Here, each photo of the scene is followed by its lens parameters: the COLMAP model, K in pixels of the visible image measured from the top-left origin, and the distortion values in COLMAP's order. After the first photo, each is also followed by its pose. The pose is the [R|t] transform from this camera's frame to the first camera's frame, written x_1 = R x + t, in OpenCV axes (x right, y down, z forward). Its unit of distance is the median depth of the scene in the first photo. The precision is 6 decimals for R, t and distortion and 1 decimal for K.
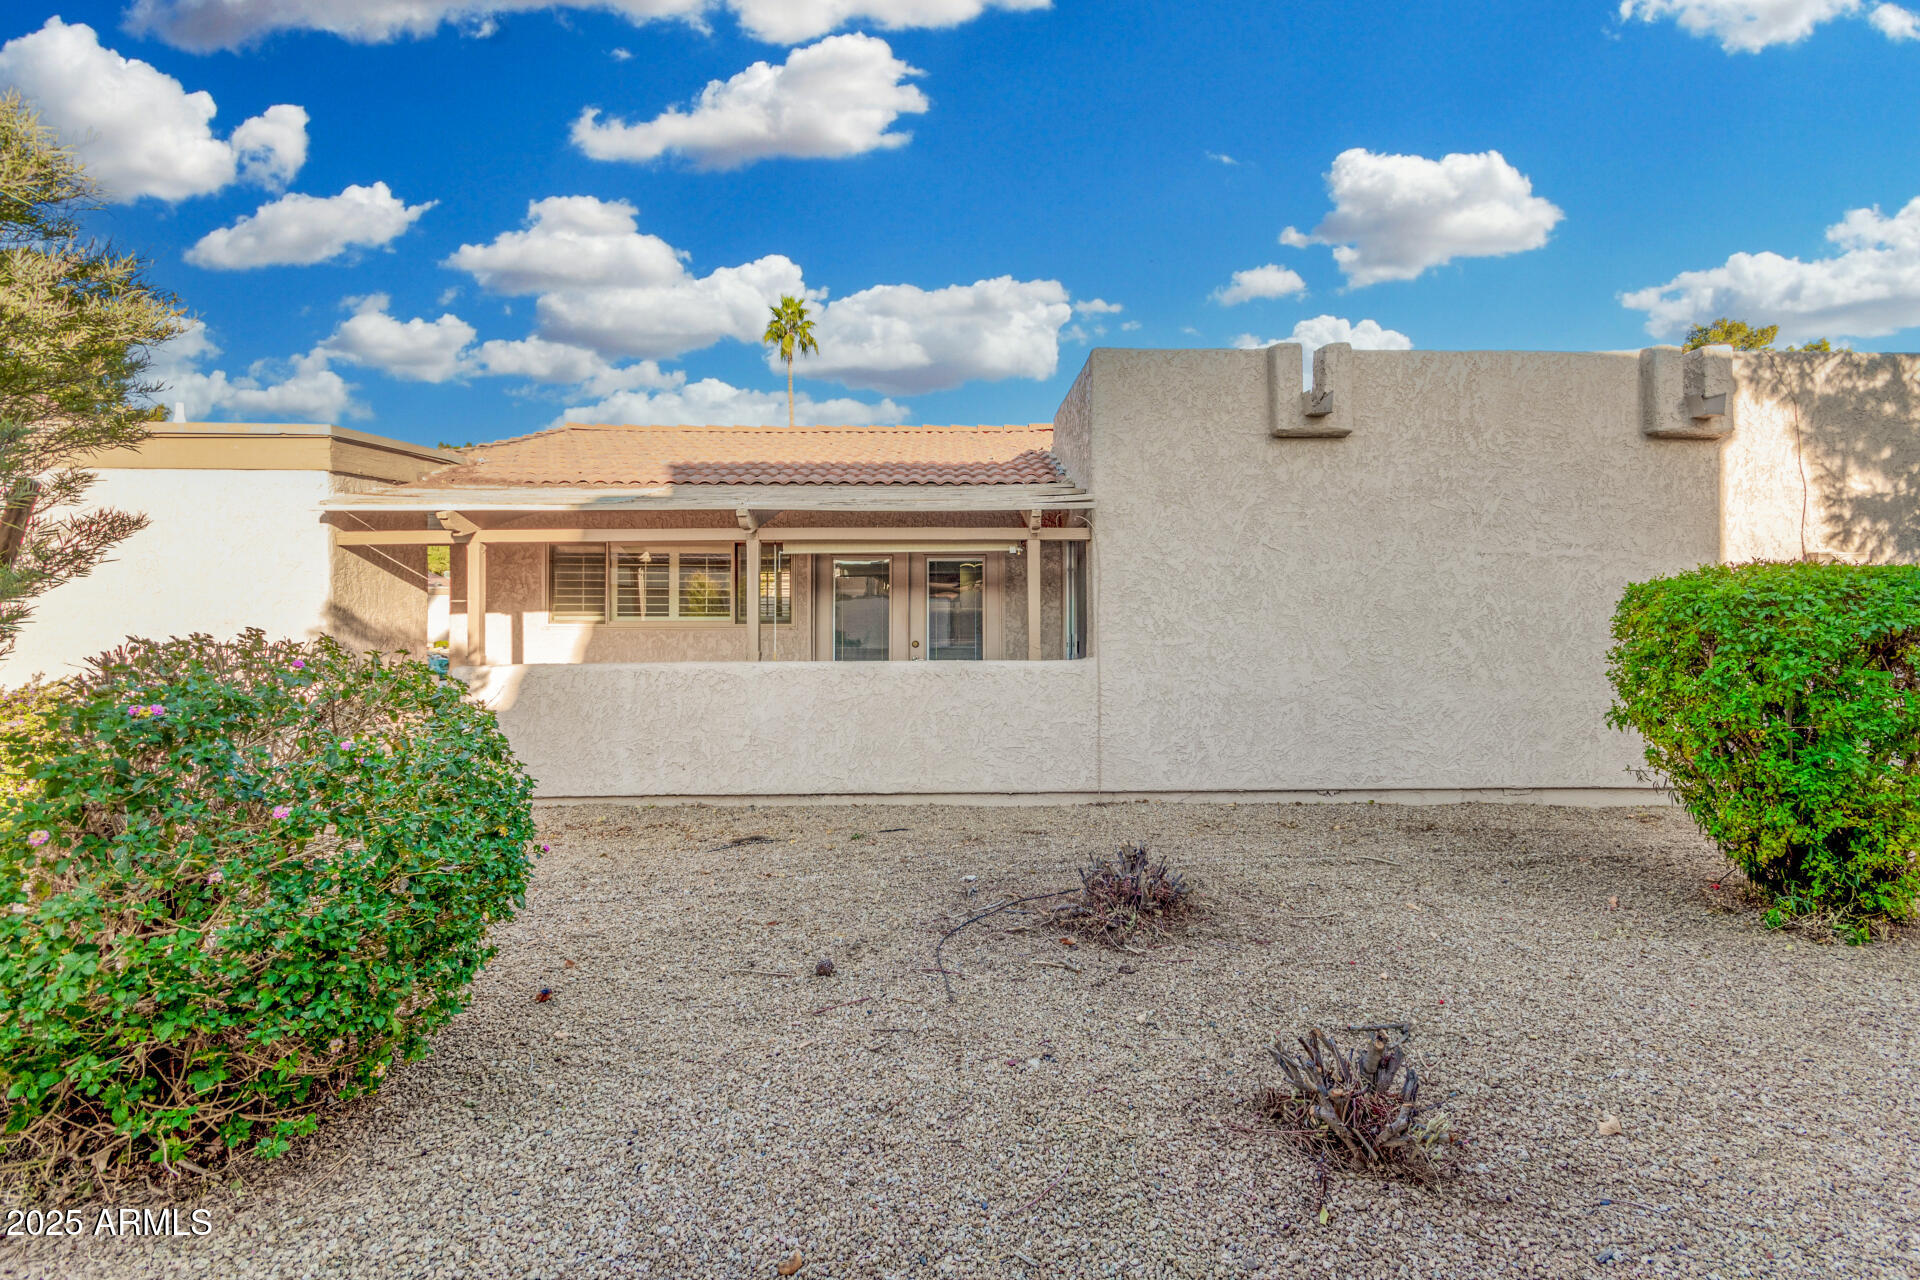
lens RADIAL K [[895.0, 0, 951.6], [0, 895.0, 621.4], [0, 0, 1]] dist [0.011261, -0.002384]
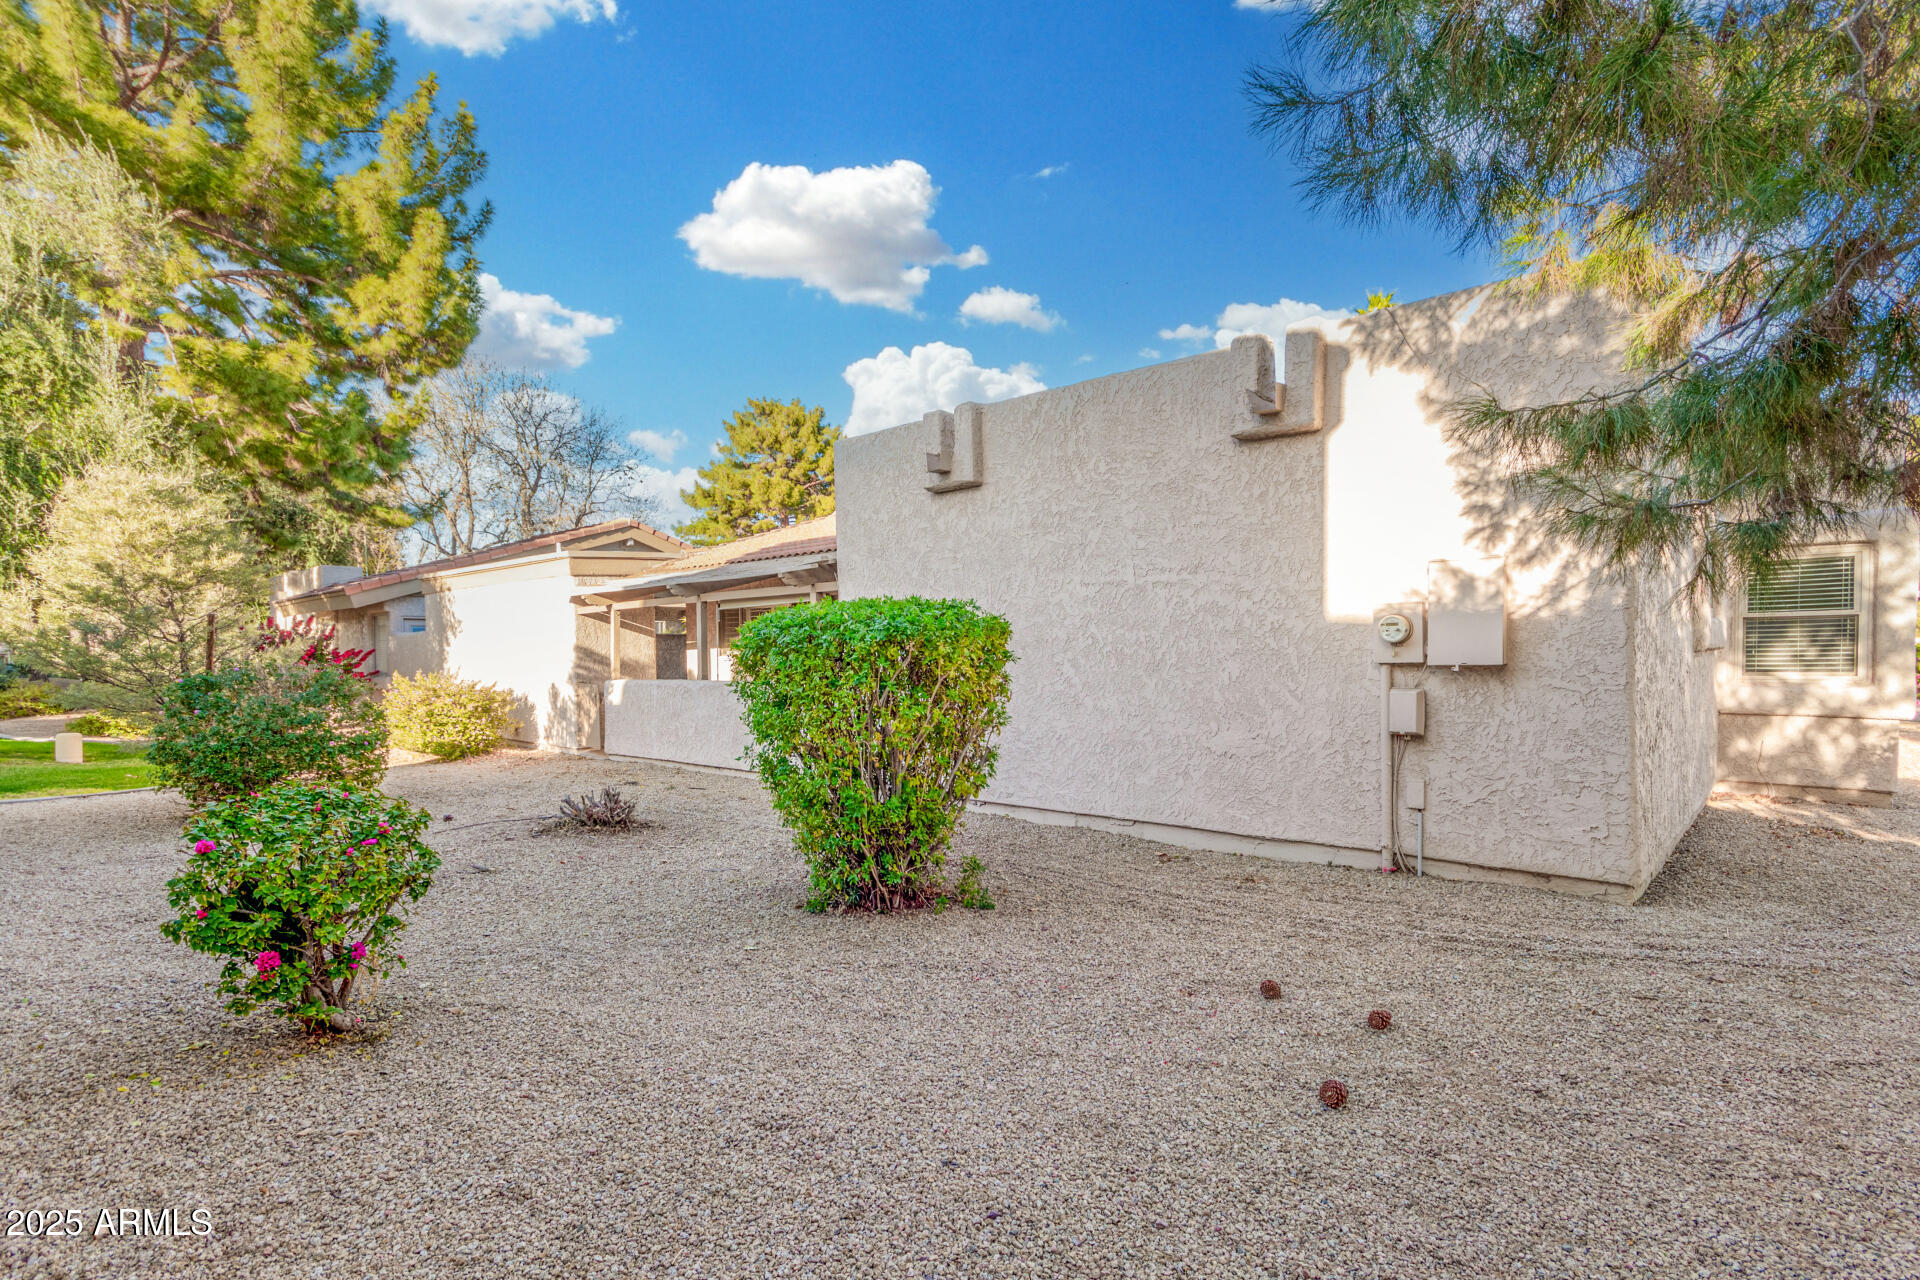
lens RADIAL K [[895.0, 0, 961.9], [0, 895.0, 657.2], [0, 0, 1]] dist [0.011261, -0.002384]
pose [[0.749127, -0.006081, -0.662398, 1.148650], [0.032007, 0.999122, 0.027025, -0.024964], [0.661652, -0.041446, 0.748664, 0.150746]]
